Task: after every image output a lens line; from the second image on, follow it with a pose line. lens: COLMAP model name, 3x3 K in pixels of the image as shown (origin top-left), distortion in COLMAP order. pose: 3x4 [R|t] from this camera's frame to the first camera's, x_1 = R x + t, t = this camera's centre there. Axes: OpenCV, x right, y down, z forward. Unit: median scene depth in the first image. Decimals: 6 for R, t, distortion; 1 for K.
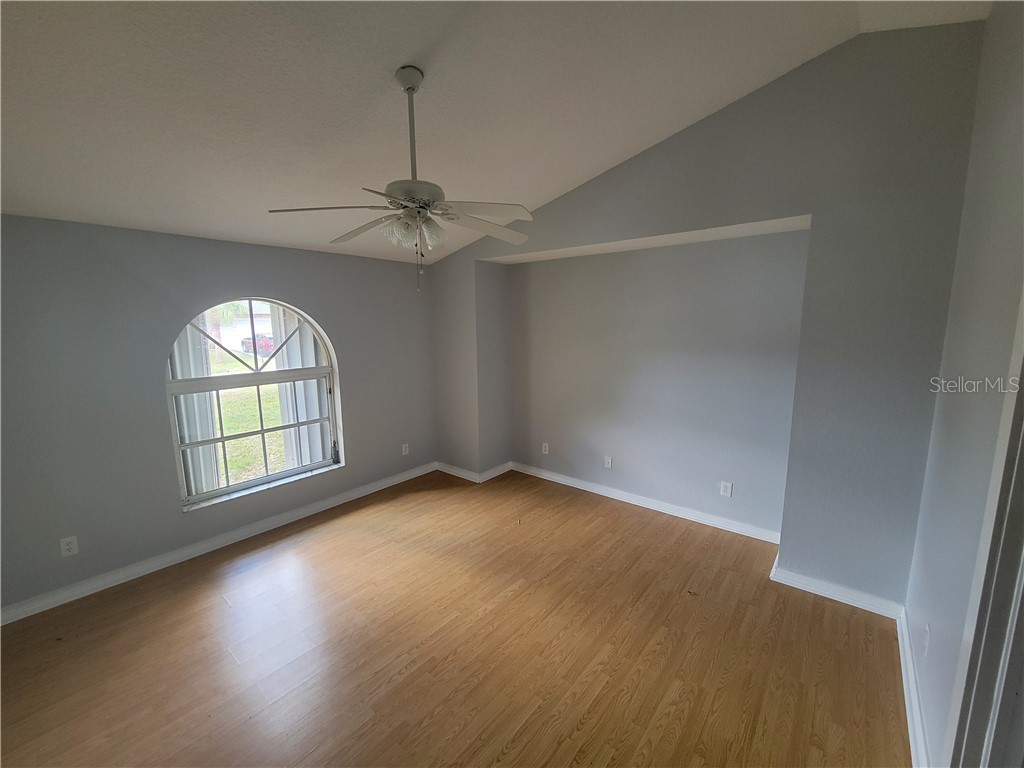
lens RADIAL K [[418.3, 0, 512.8], [0, 418.3, 383.2], [0, 0, 1]] dist [-0.004451, -0.001008]
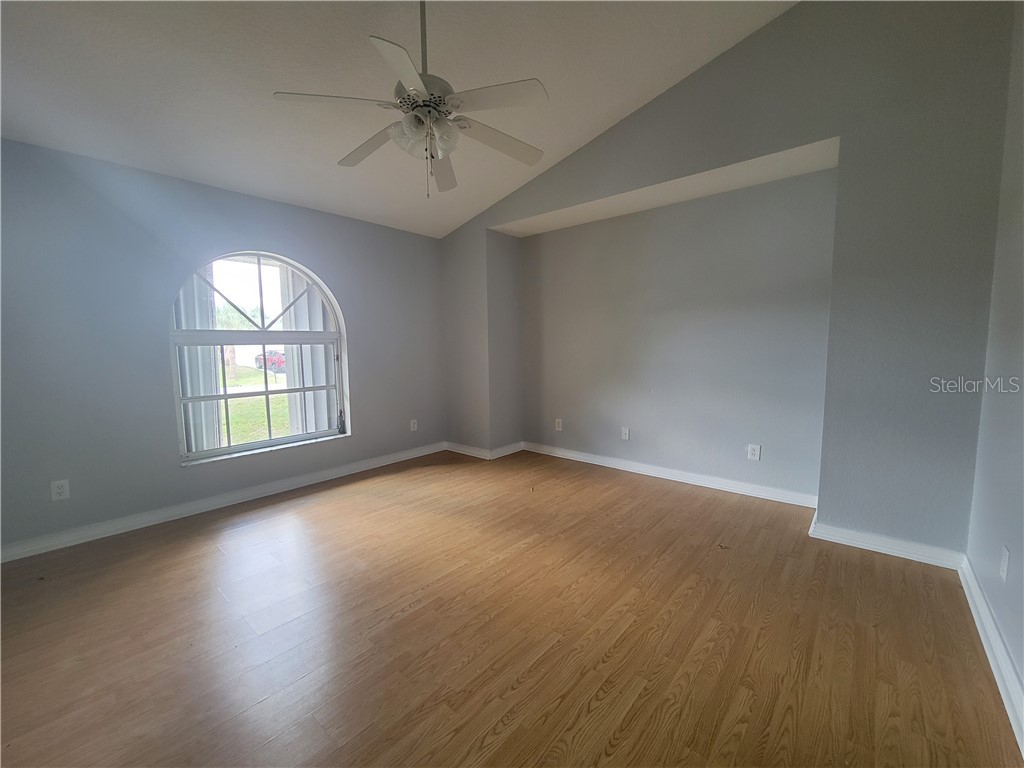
lens RADIAL K [[418.3, 0, 512.3], [0, 418.3, 384.3], [0, 0, 1]] dist [-0.004451, -0.001008]
pose [[0.999702, -0.001544, -0.024372, -0.007778], [0.000206, 0.998499, -0.054773, 0.180678], [0.024420, 0.054751, 0.998201, 0.054431]]
